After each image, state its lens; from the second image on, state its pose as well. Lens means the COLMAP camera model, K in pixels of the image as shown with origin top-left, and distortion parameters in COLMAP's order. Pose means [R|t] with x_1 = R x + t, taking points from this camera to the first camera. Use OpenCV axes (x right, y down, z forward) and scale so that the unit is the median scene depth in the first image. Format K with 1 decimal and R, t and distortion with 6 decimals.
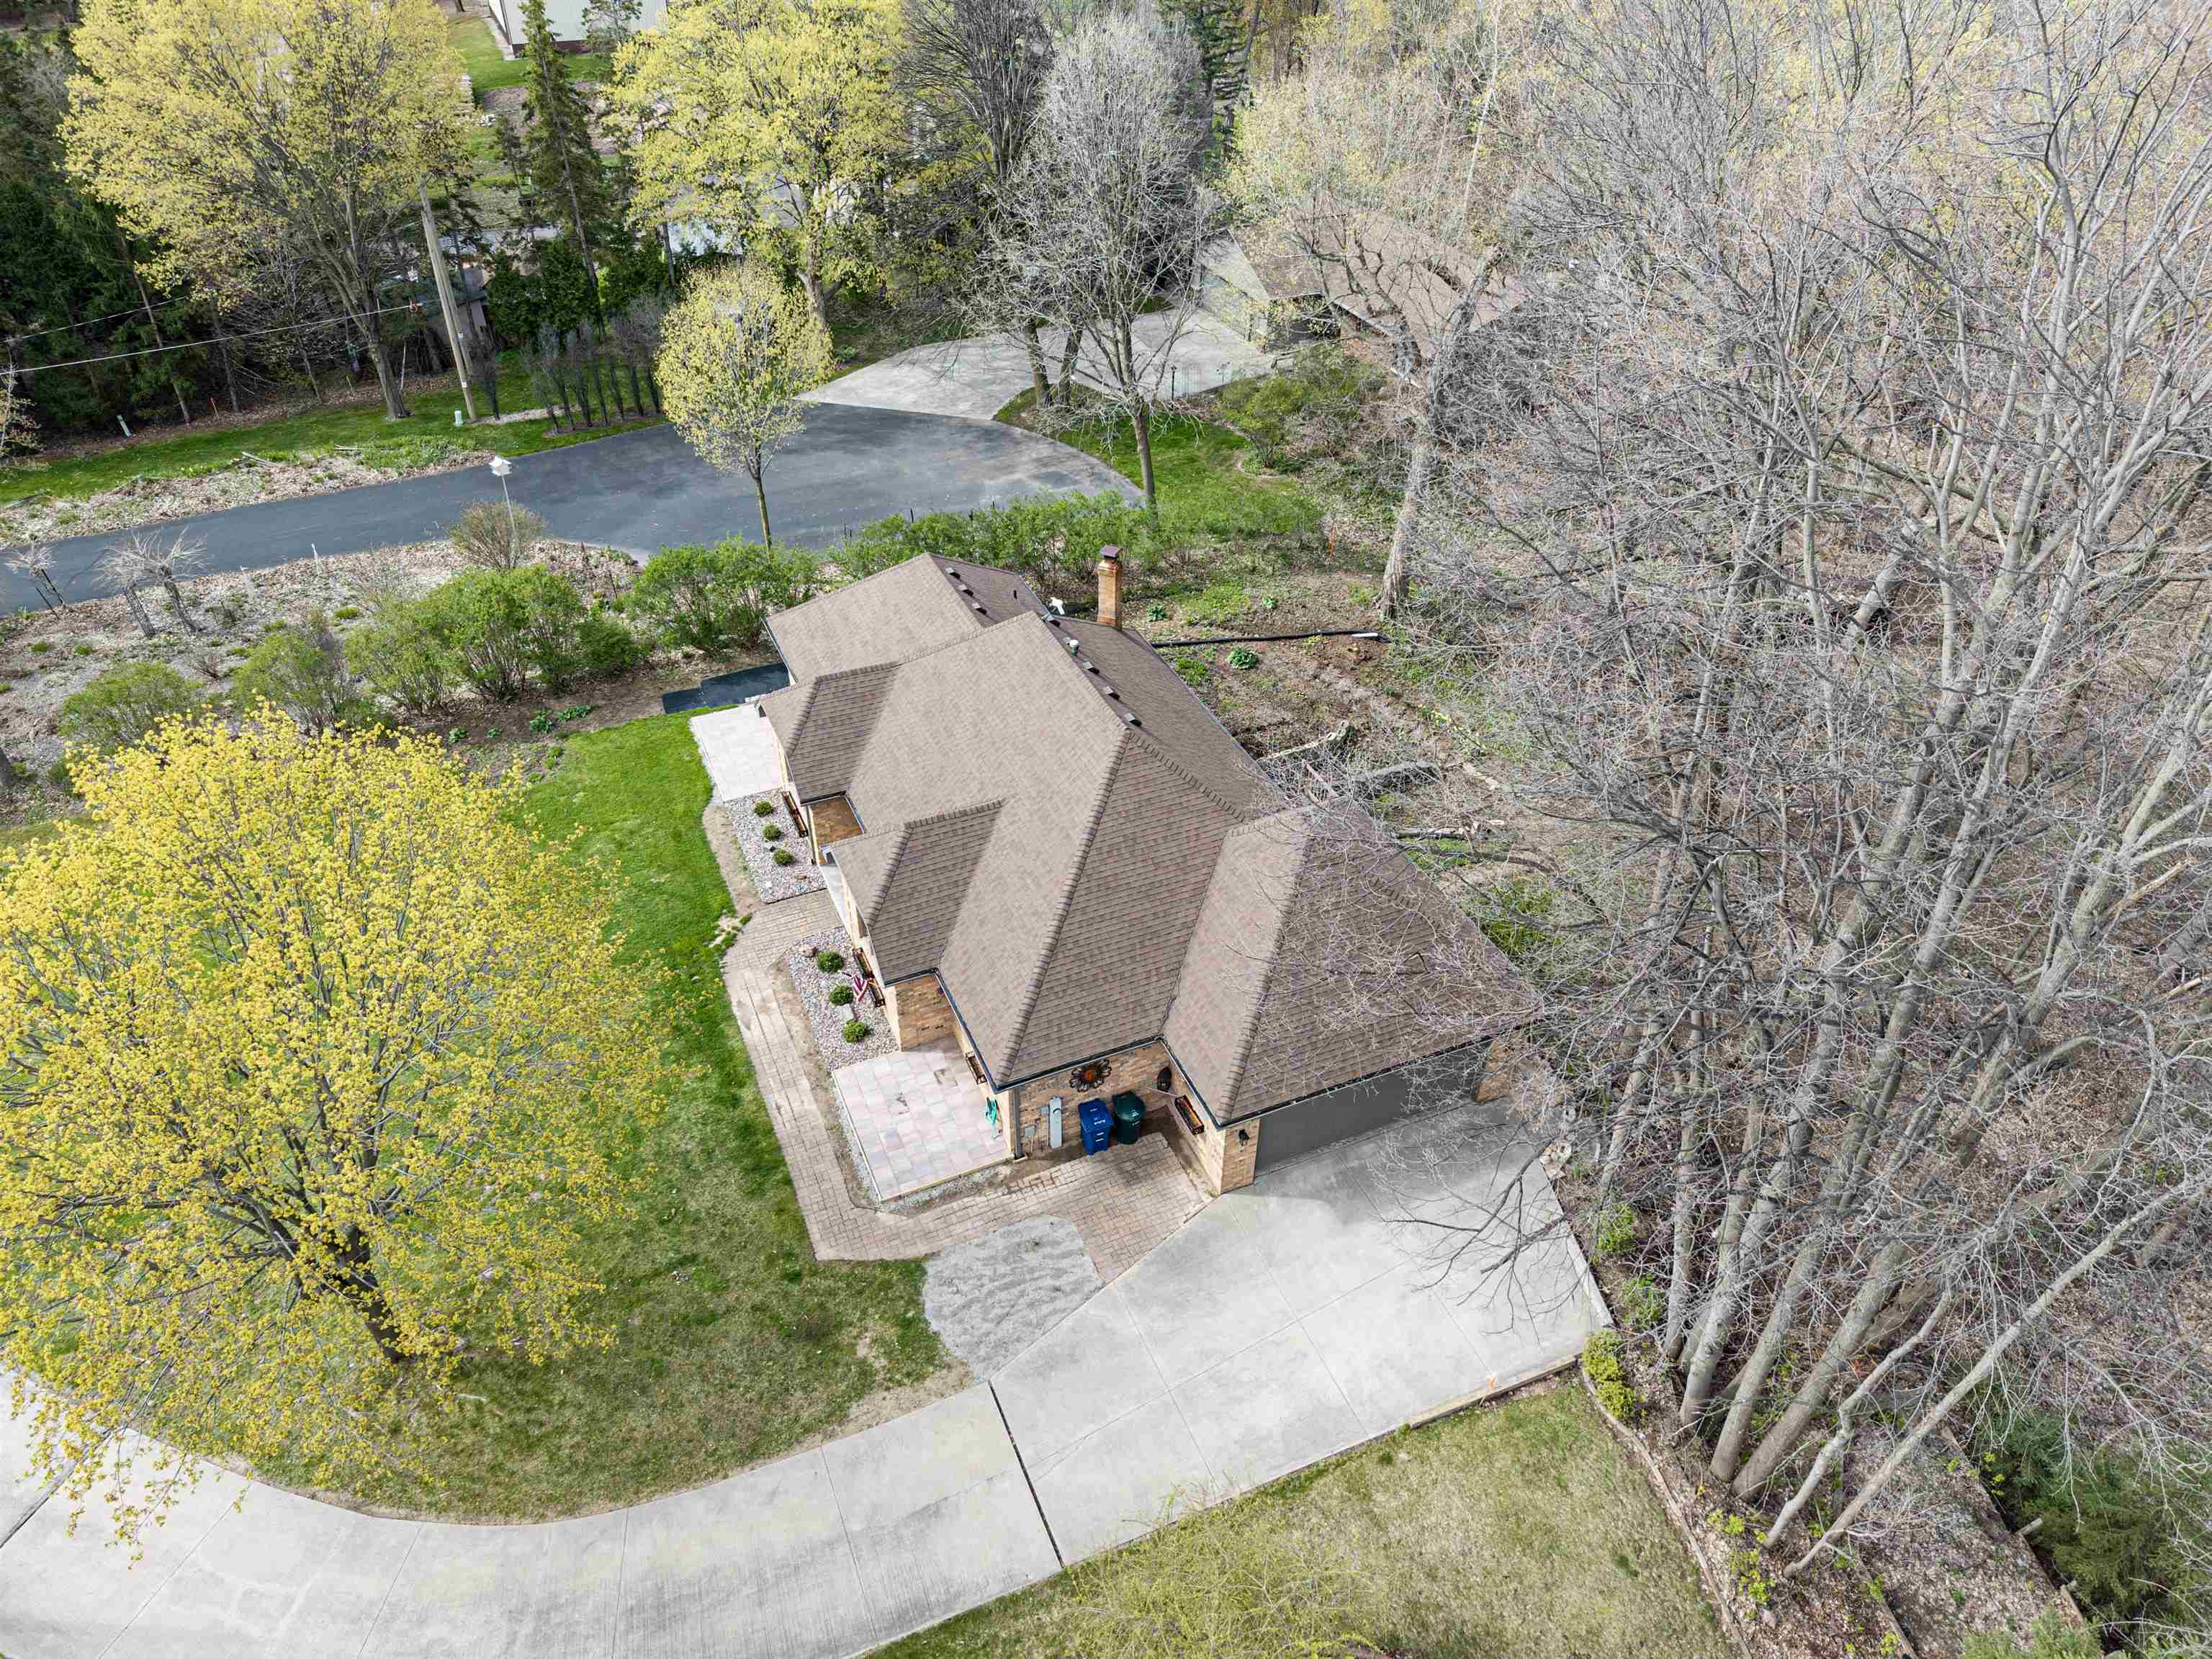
lens RADIAL K [[1470.6, 0, 1115.0], [0, 1470.6, 837.7], [0, 0, 1]] dist [0.030815, -0.033435]
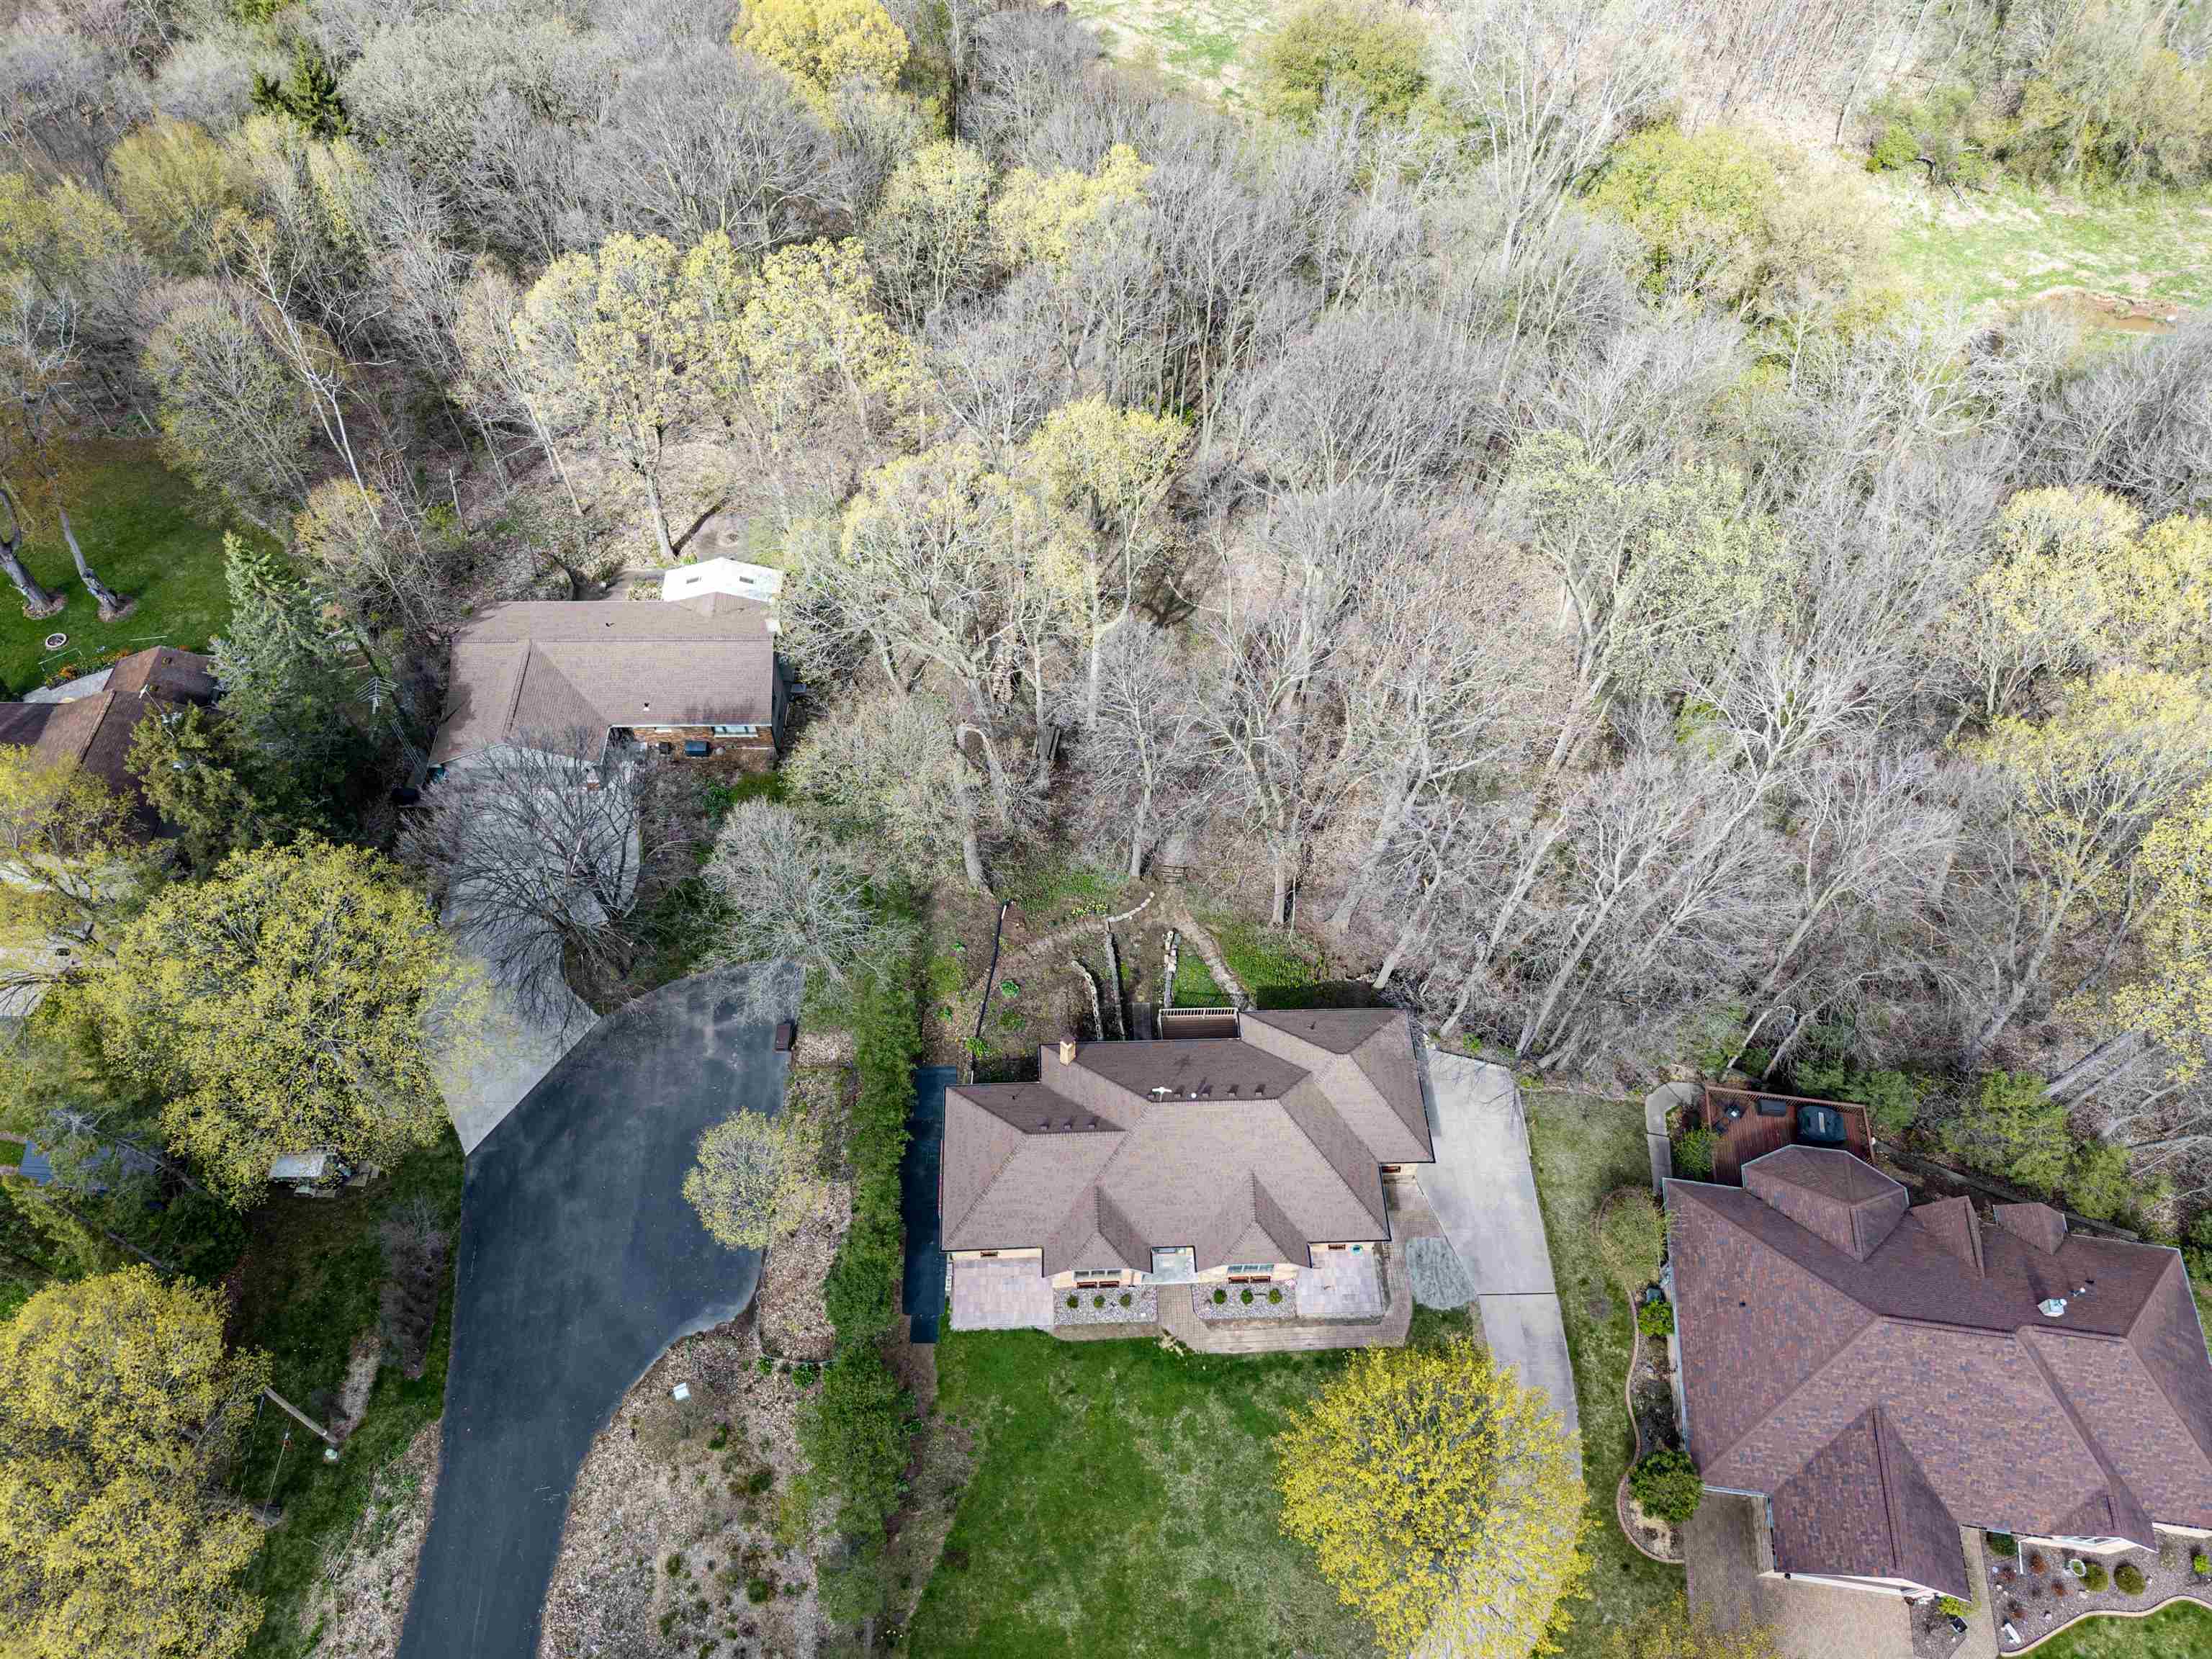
lens RADIAL K [[1470.6, 0, 1106.3], [0, 1470.6, 831.0], [0, 0, 1]] dist [0.030815, -0.033435]
pose [[0.367301, -0.769384, 0.522626, -0.781514], [0.559143, 0.631683, 0.536968, -1.401171], [-0.743269, 0.094994, 0.662214, -0.205587]]
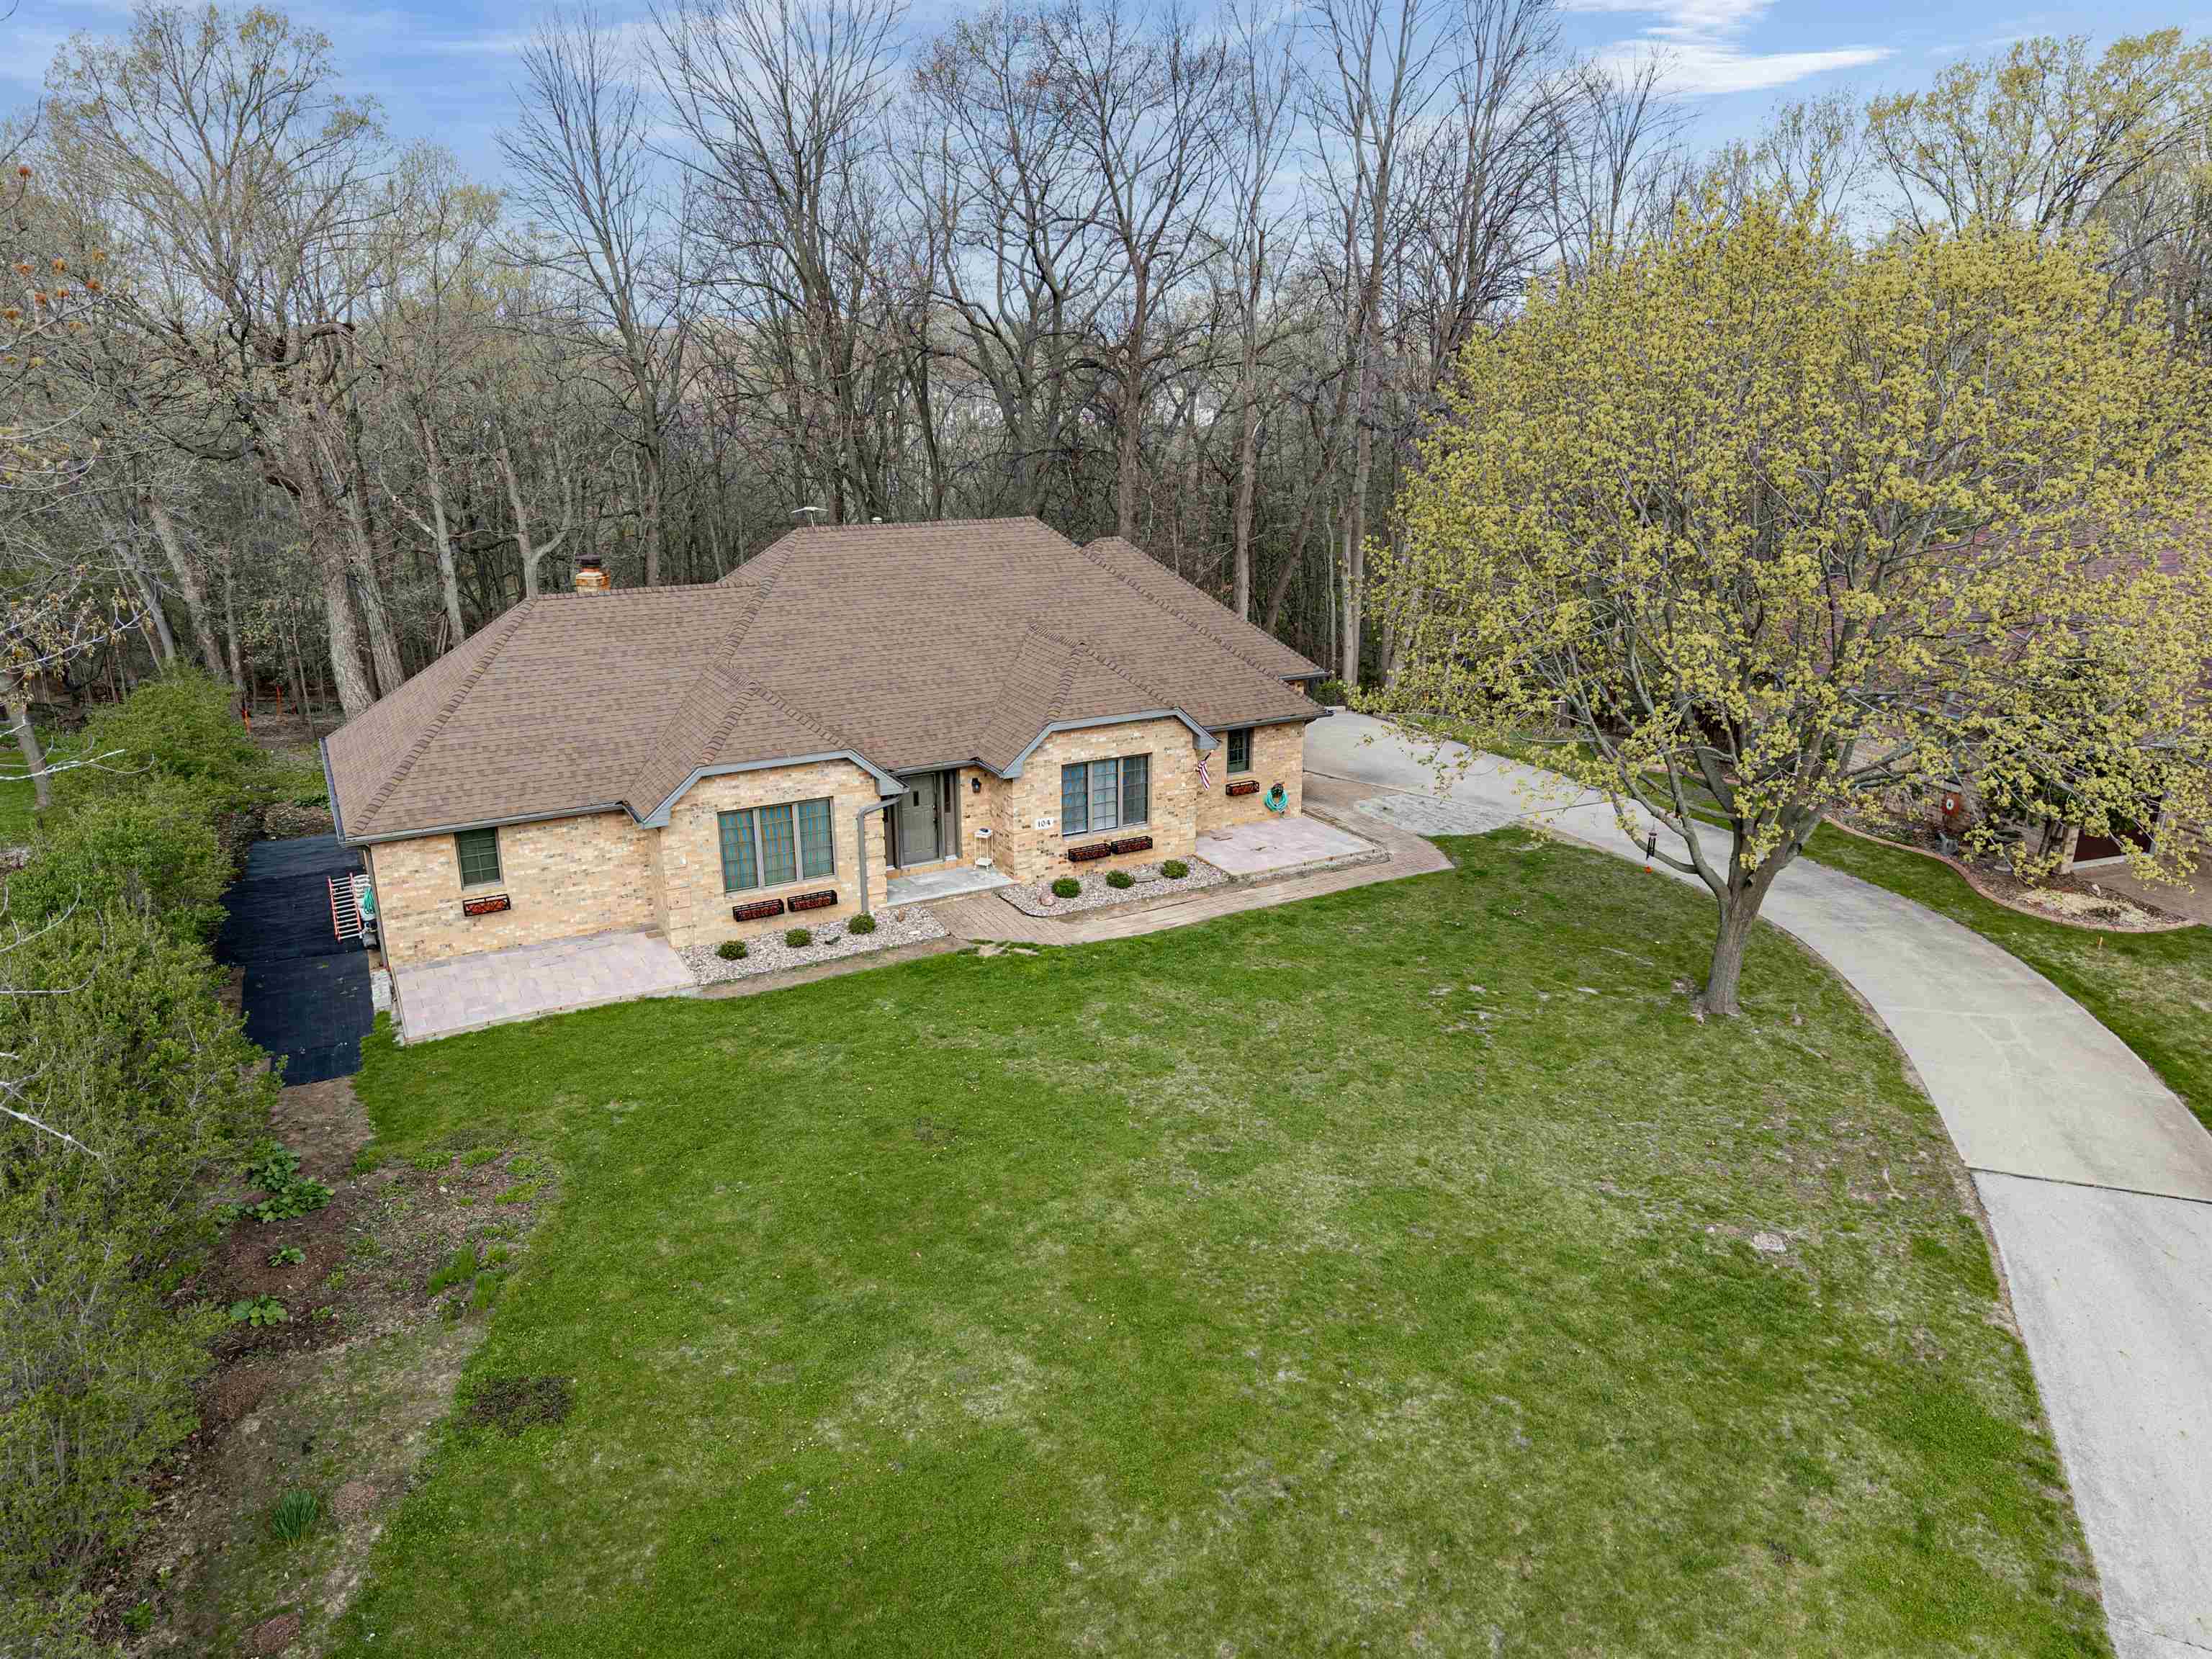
lens RADIAL K [[1470.6, 0, 1100.2], [0, 1470.6, 837.8], [0, 0, 1]] dist [0.030815, -0.033435]
pose [[-0.081639, -0.322409, 0.943073, -0.975302], [0.612582, 0.730167, 0.302653, -0.176533], [-0.786179, 0.602418, 0.137892, 0.856963]]
